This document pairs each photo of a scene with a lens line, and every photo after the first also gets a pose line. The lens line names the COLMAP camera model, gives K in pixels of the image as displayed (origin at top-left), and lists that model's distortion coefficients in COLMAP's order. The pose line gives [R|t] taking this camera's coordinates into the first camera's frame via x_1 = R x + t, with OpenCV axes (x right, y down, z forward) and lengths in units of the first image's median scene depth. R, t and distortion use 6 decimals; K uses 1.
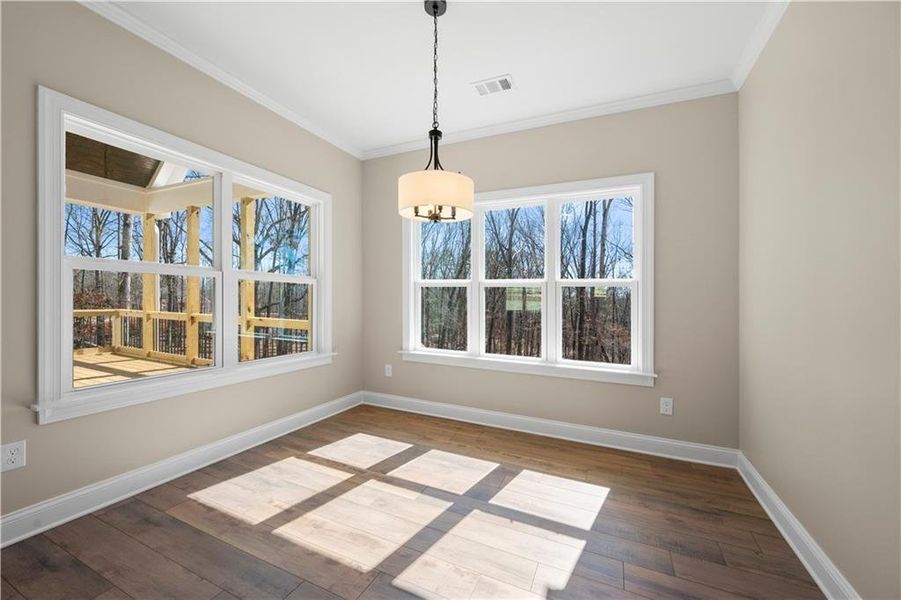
lens RADIAL K [[364.6, 0, 451.6], [0, 364.6, 308.1], [0, 0, 1]] dist [0.000770, 0.000403]
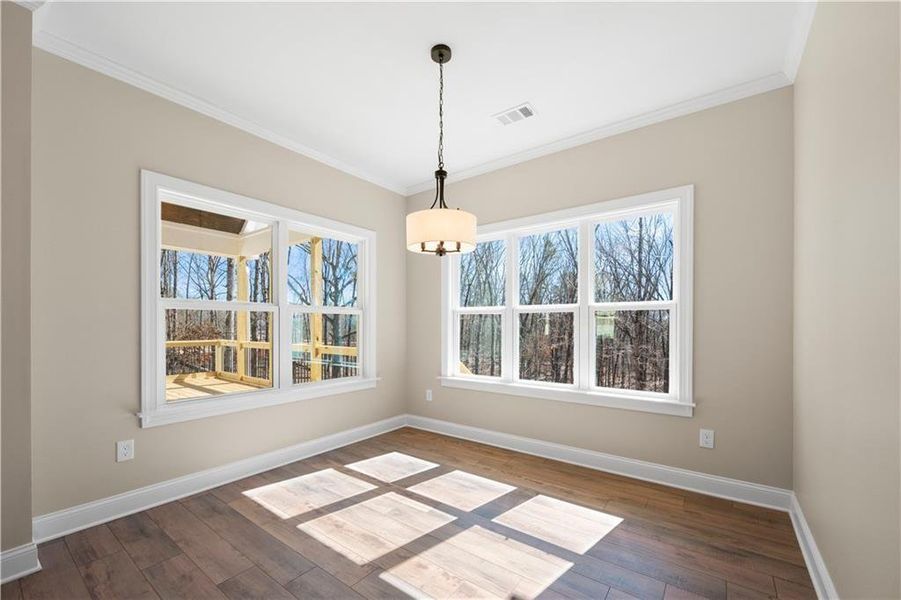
lens RADIAL K [[374.4, 0, 447.2], [0, 374.4, 333.2], [0, 0, 1]] dist [0.001474, -0.000004]
pose [[0.977666, -0.014873, -0.209639, 0.173770], [0.013787, 0.999883, -0.006643, 0.001096], [0.209713, 0.003604, 0.977756, -0.067125]]
